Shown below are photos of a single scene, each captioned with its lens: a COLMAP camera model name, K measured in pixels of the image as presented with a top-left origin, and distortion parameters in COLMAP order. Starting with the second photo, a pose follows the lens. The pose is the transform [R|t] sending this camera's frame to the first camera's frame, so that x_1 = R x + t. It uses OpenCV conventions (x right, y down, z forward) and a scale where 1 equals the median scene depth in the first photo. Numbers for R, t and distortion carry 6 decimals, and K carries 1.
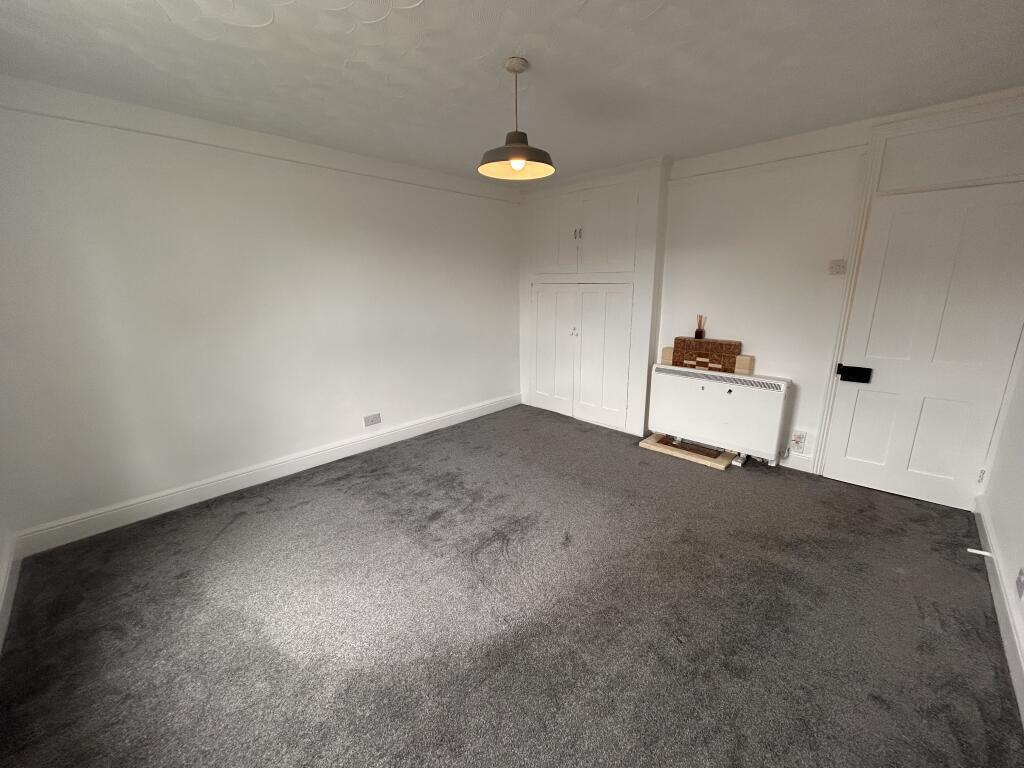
lens RADIAL K [[410.4, 0, 511.5], [0, 410.4, 379.4], [0, 0, 1]] dist [0.000915, 0.000114]
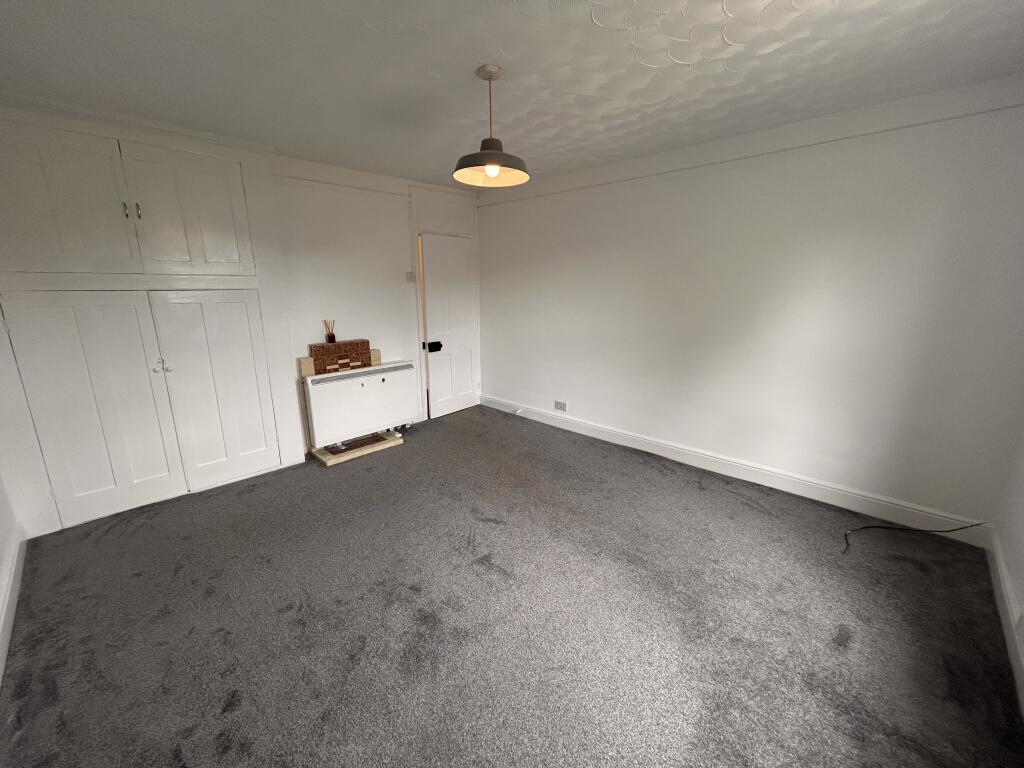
lens RADIAL K [[410.4, 0, 511.5], [0, 410.4, 379.4], [0, 0, 1]] dist [0.000915, 0.000114]
pose [[0.000387, -0.220173, 0.975461, -0.578191], [0.232662, 0.948712, 0.214043, -0.130734], [-0.972558, 0.226870, 0.051593, 0.545629]]
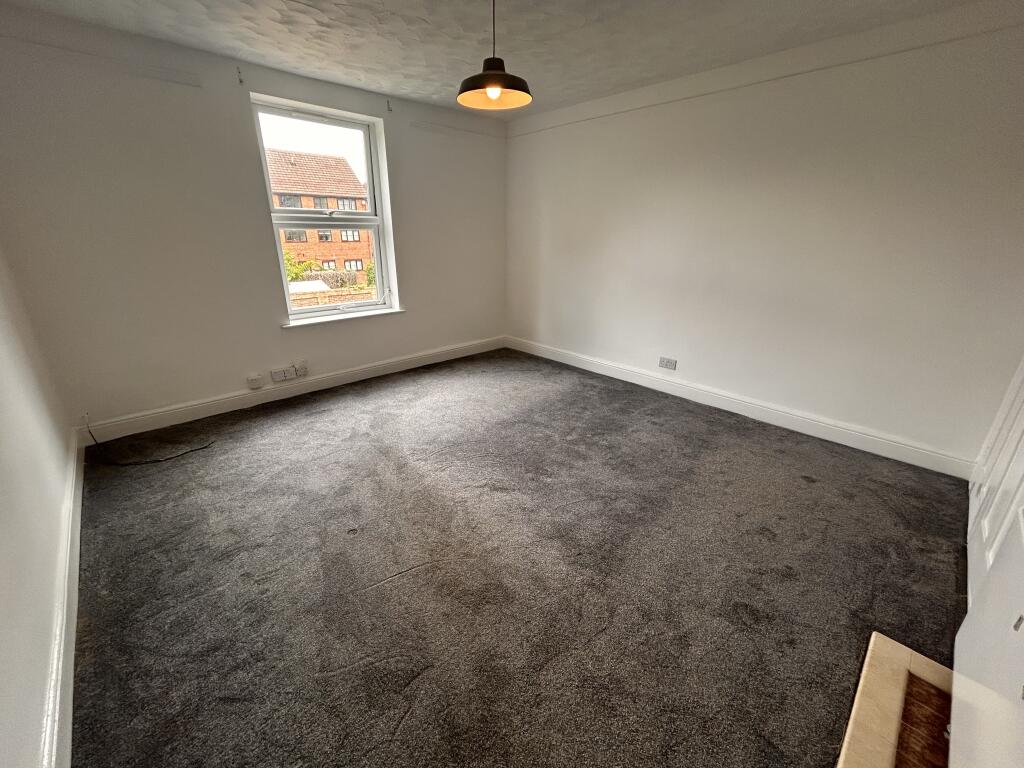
lens RADIAL K [[410.4, 0, 511.5], [0, 410.4, 379.4], [0, 0, 1]] dist [0.000915, 0.000114]
pose [[-0.048503, 0.344961, -0.937363, 0.647591], [-0.228562, 0.909733, 0.346620, -0.129681], [0.972320, 0.231057, 0.034720, 0.626637]]
